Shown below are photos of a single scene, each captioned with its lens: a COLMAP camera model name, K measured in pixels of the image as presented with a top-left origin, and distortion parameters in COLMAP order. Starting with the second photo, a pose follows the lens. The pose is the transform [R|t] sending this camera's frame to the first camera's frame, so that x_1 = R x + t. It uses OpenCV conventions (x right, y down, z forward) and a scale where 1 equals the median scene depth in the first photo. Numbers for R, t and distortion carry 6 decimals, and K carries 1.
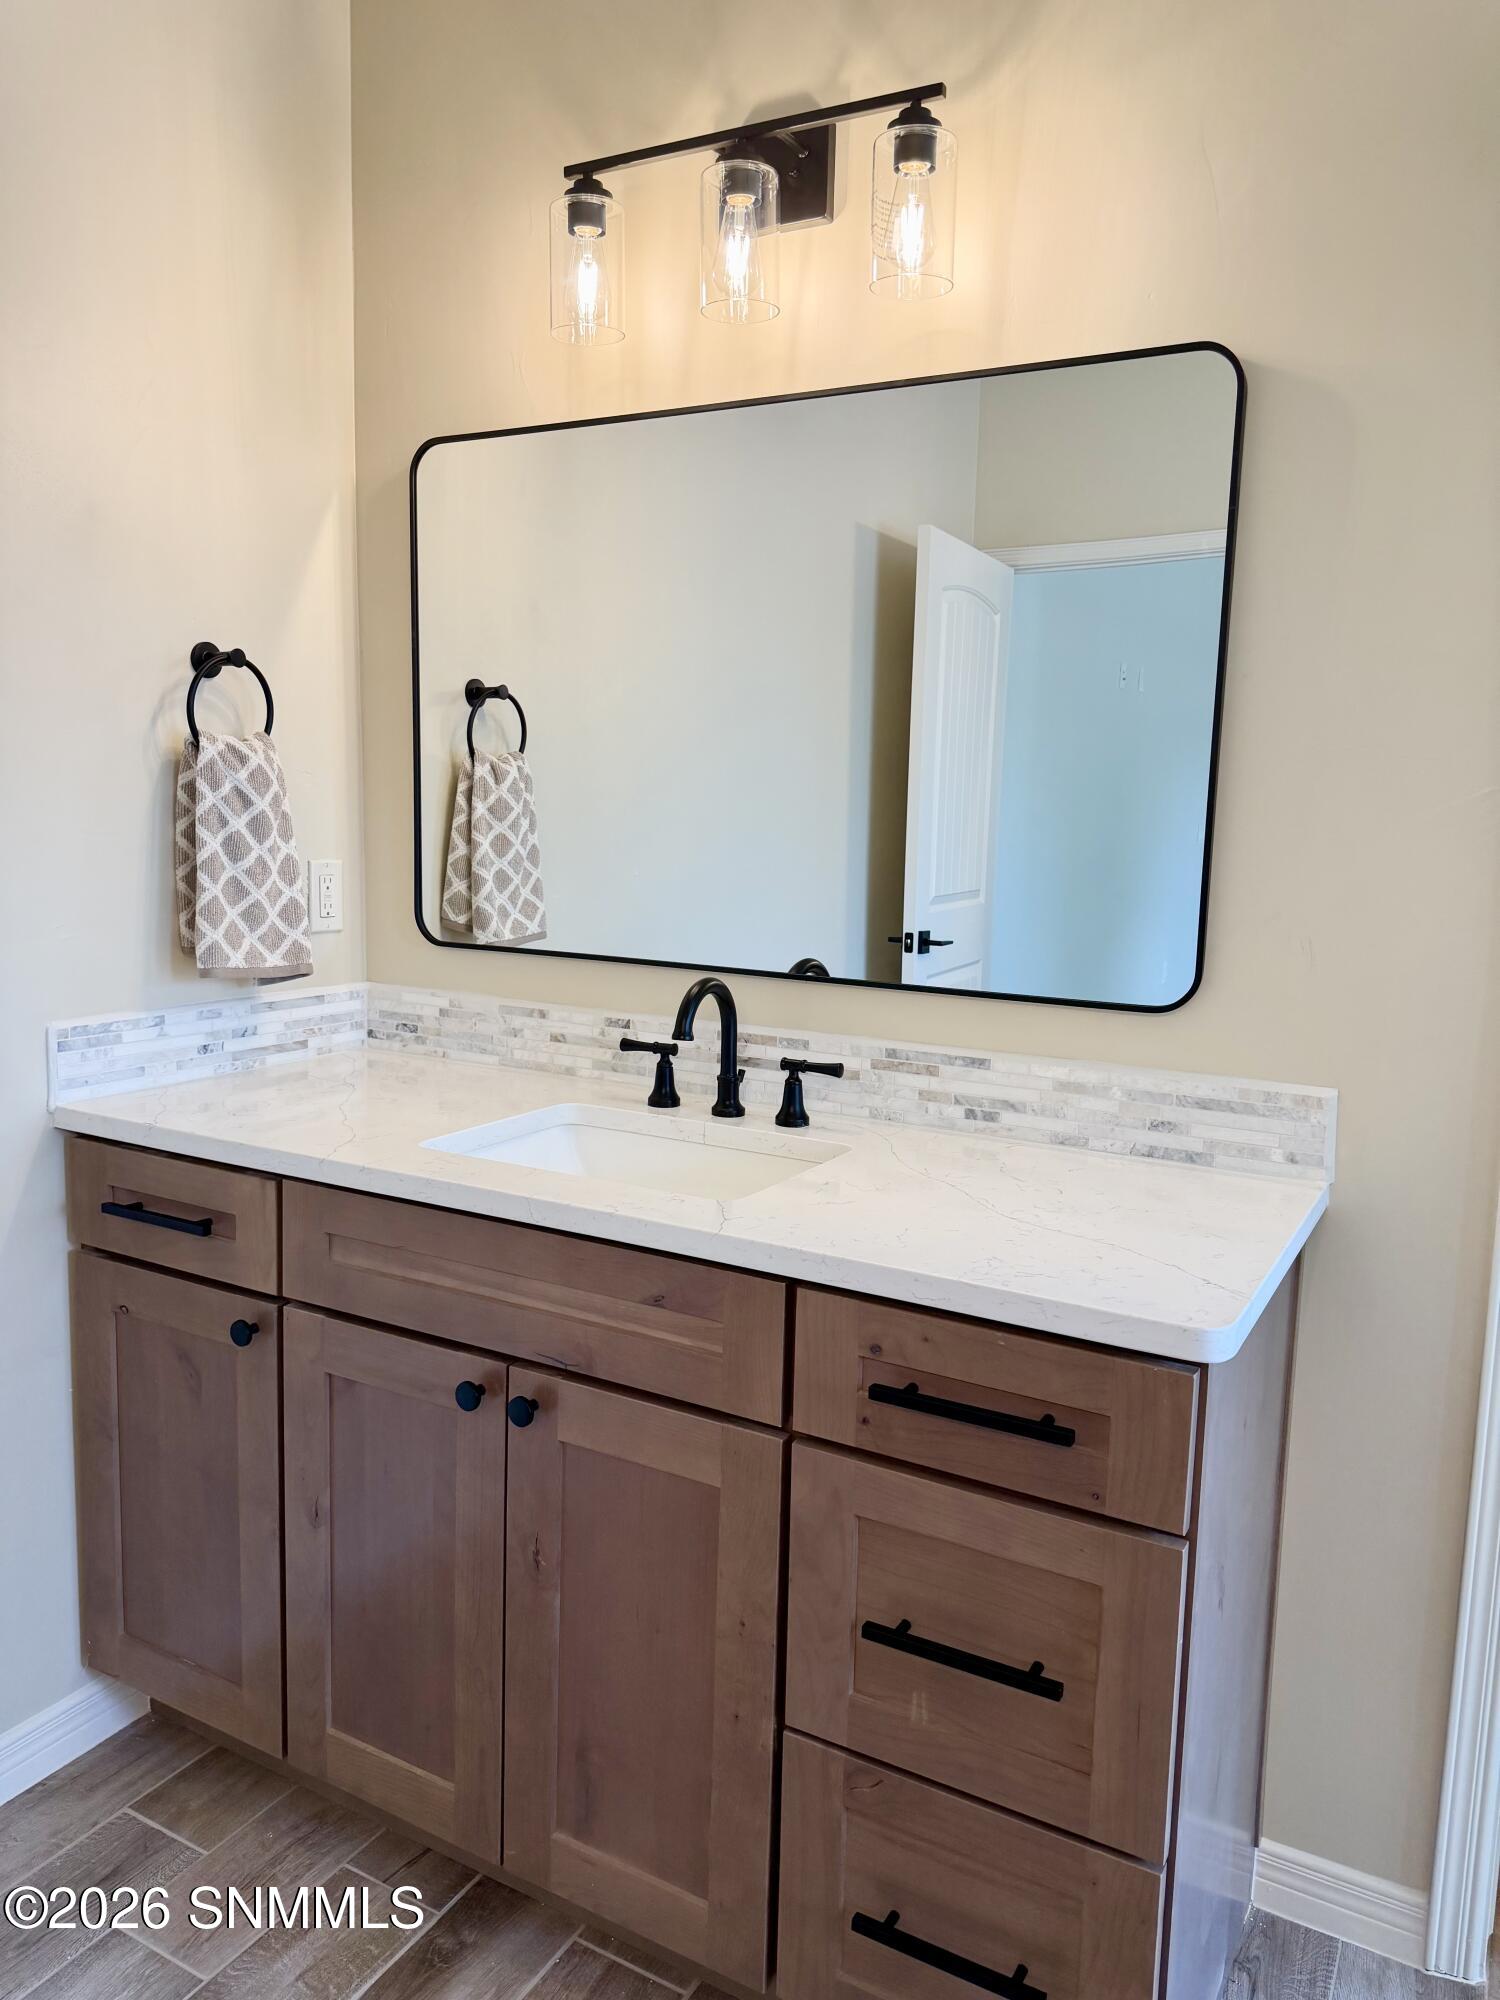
lens RADIAL K [[1387.5, 0, 750.0], [0, 1387.5, 1000.0], [0, 0, 1]] dist [0.111934, -0.182146]
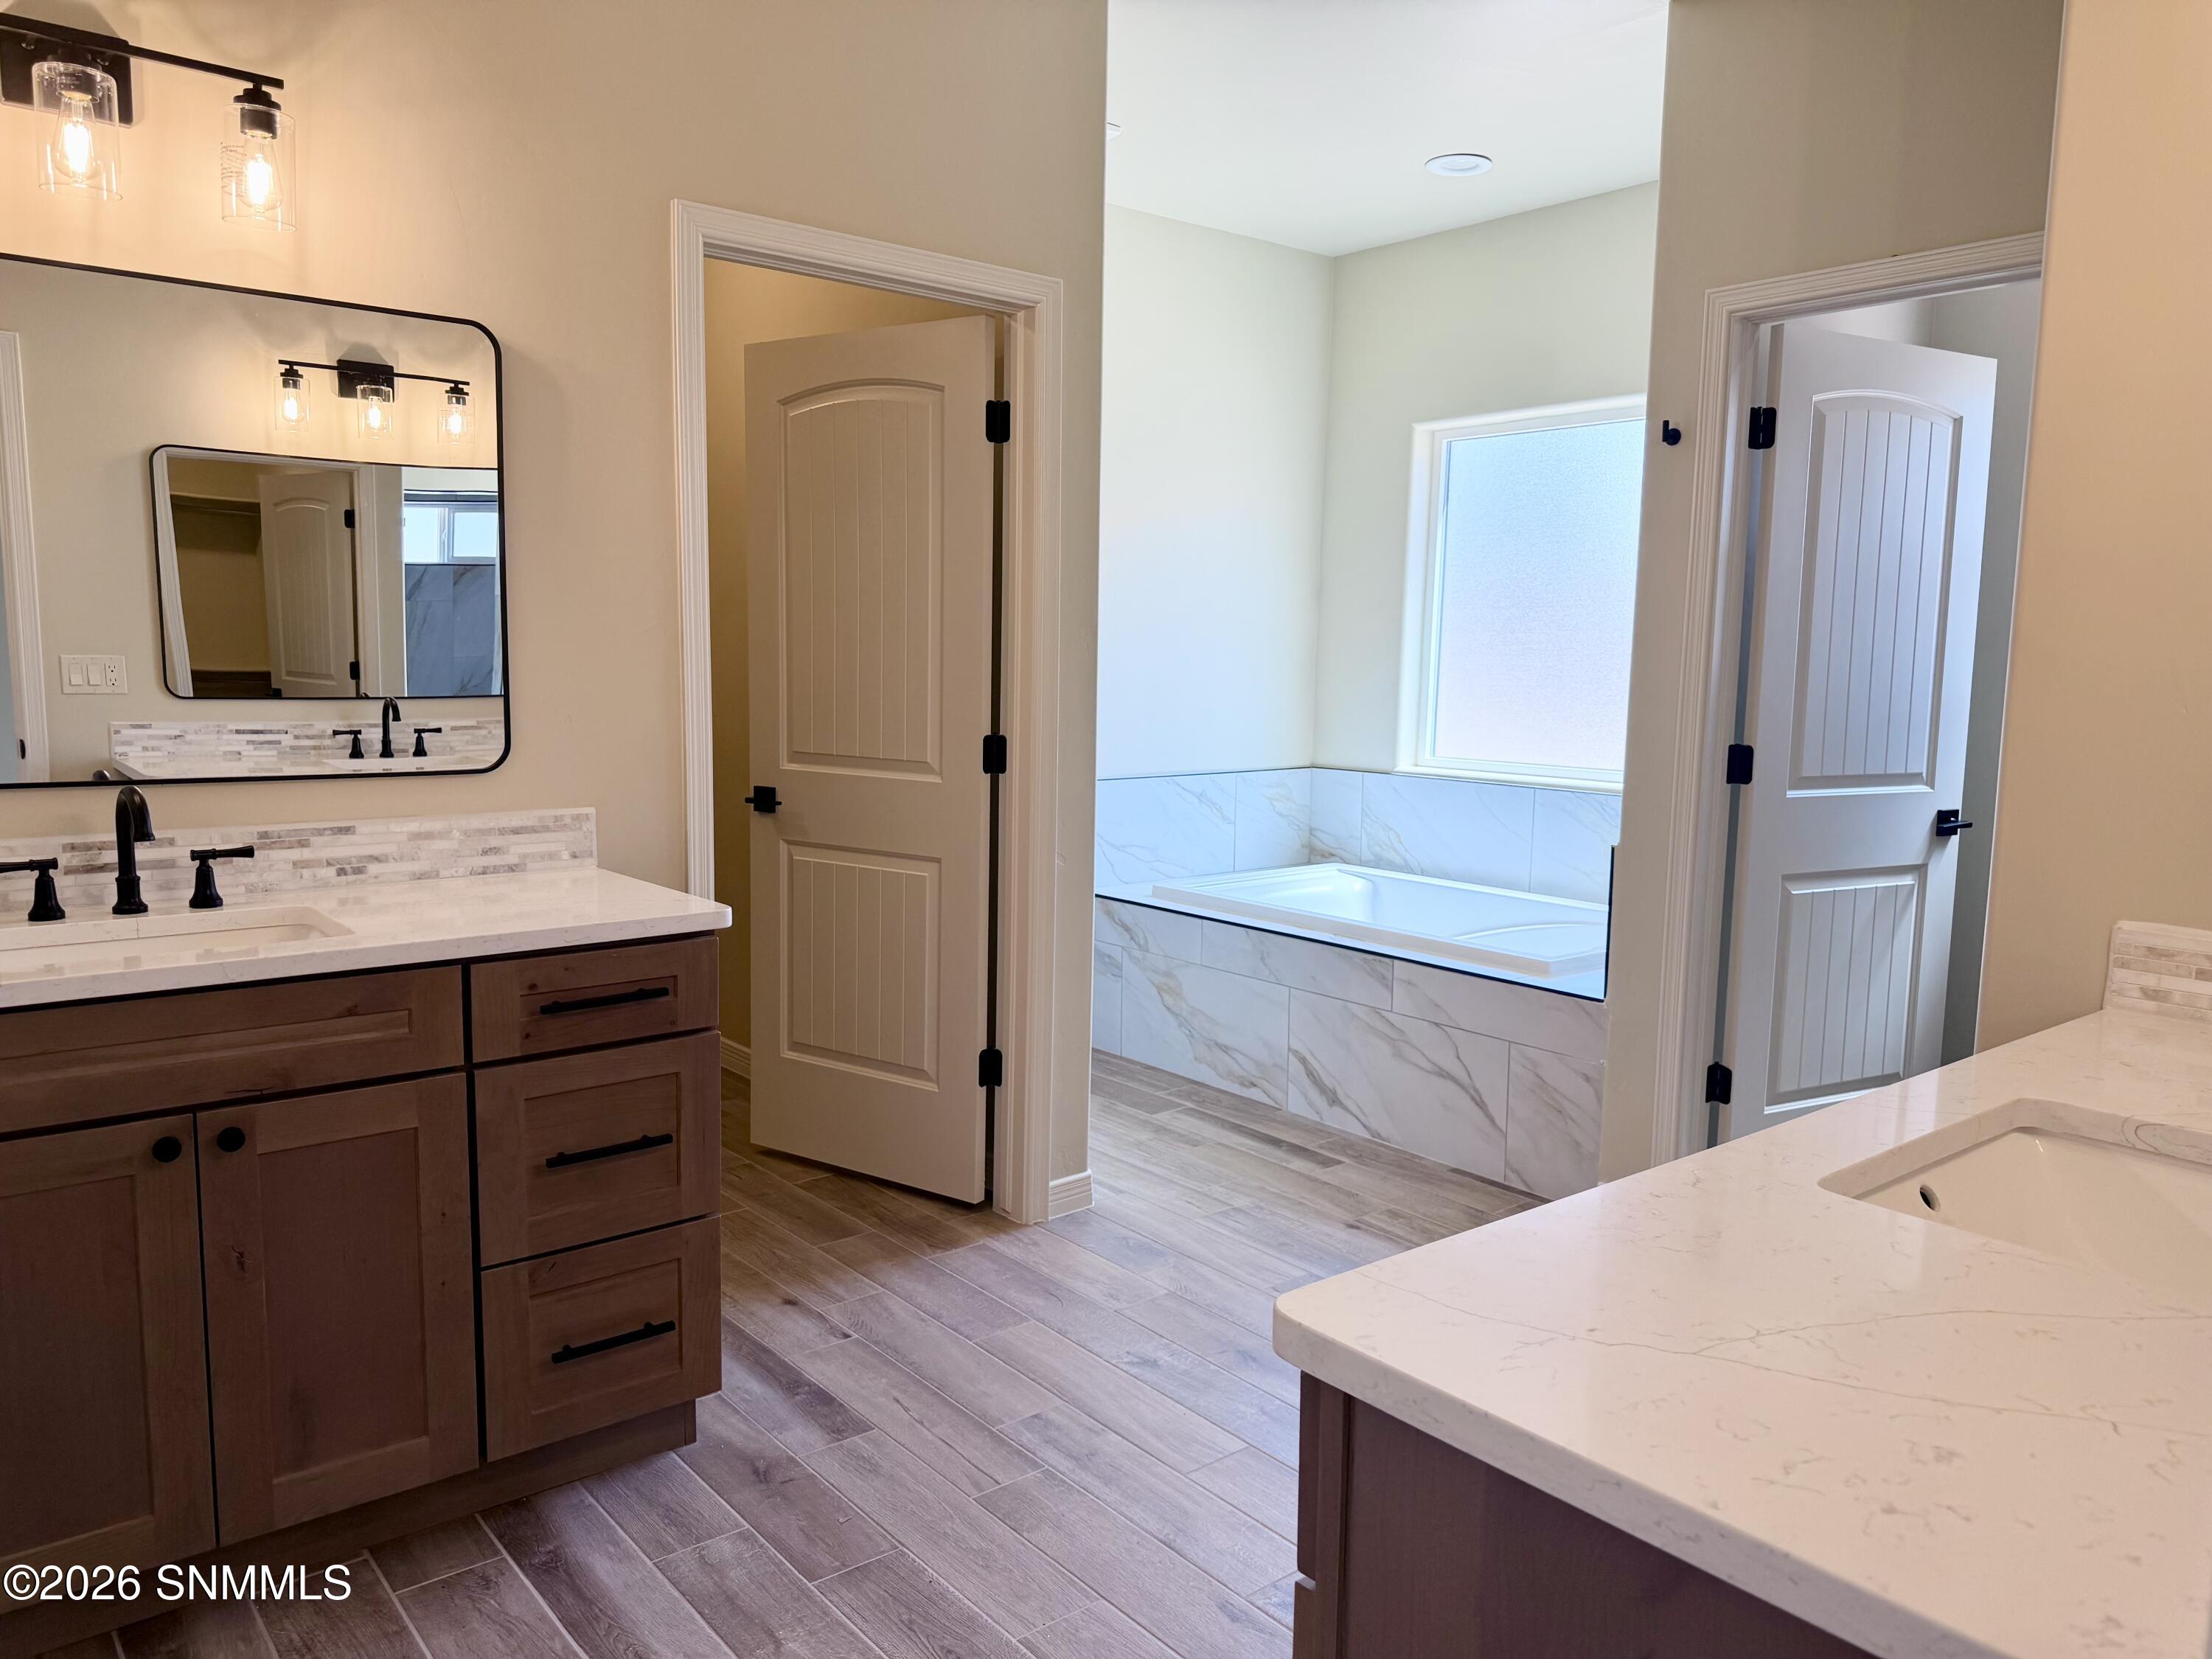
lens RADIAL K [[1532.1, 0, 1110.7], [0, 1532.1, 861.3], [0, 0, 1]] dist [-0.000008, 0.000112]
pose [[0.355442, -0.147349, 0.923011, -0.937307], [0.114718, 0.986908, 0.113372, -0.005818], [-0.927632, 0.065588, 0.367692, -0.177801]]
